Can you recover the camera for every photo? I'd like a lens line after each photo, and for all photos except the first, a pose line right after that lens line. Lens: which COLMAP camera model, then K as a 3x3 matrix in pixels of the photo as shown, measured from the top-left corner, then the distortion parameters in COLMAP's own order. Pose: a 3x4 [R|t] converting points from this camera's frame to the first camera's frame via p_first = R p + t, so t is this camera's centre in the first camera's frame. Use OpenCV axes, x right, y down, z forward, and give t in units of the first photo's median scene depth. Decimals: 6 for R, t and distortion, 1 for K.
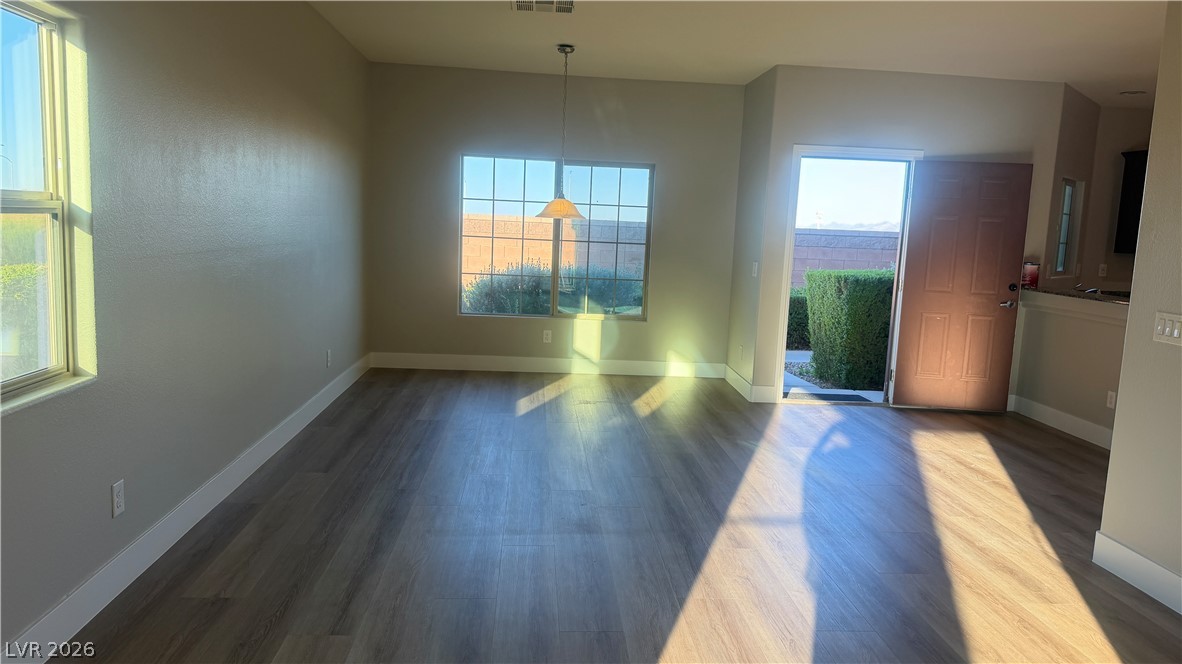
lens RADIAL K [[841.3, 0, 591.0], [0, 841.3, 332.0], [0, 0, 1]] dist [-0.001510, -0.001518]
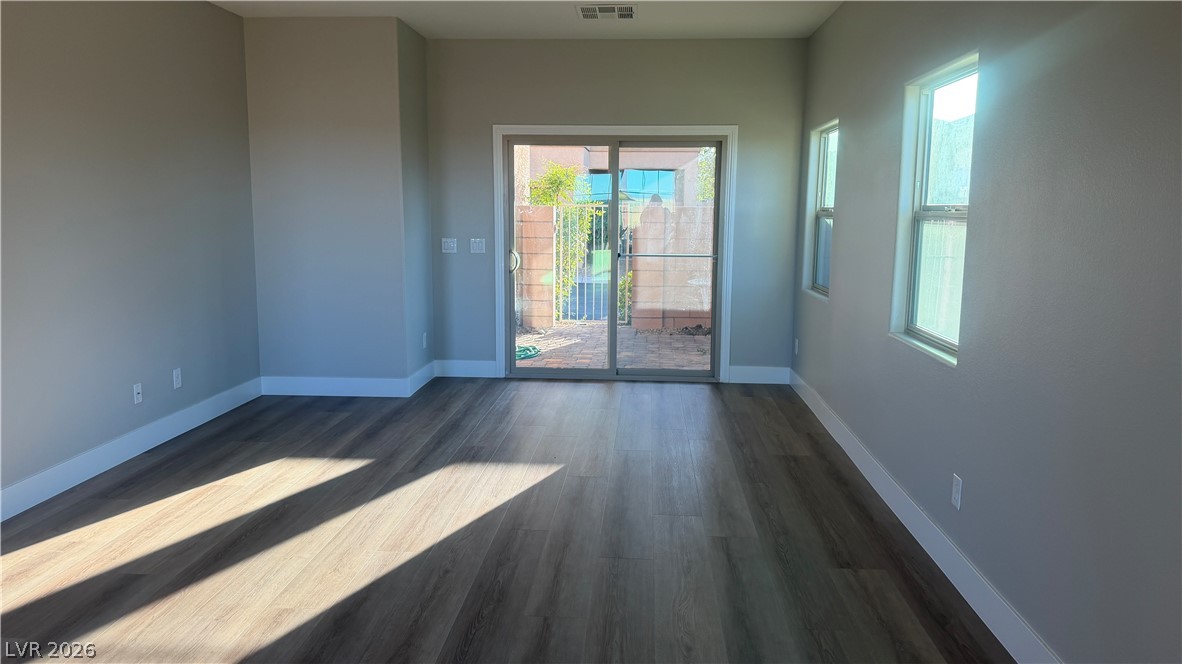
lens RADIAL K [[841.3, 0, 591.0], [0, 841.3, 332.0], [0, 0, 1]] dist [-0.001510, -0.001518]
pose [[-0.989741, -0.073437, 0.122559, -0.185778], [-0.037358, 0.960970, 0.274118, -0.223296], [-0.137906, 0.266727, -0.953855, 1.686276]]
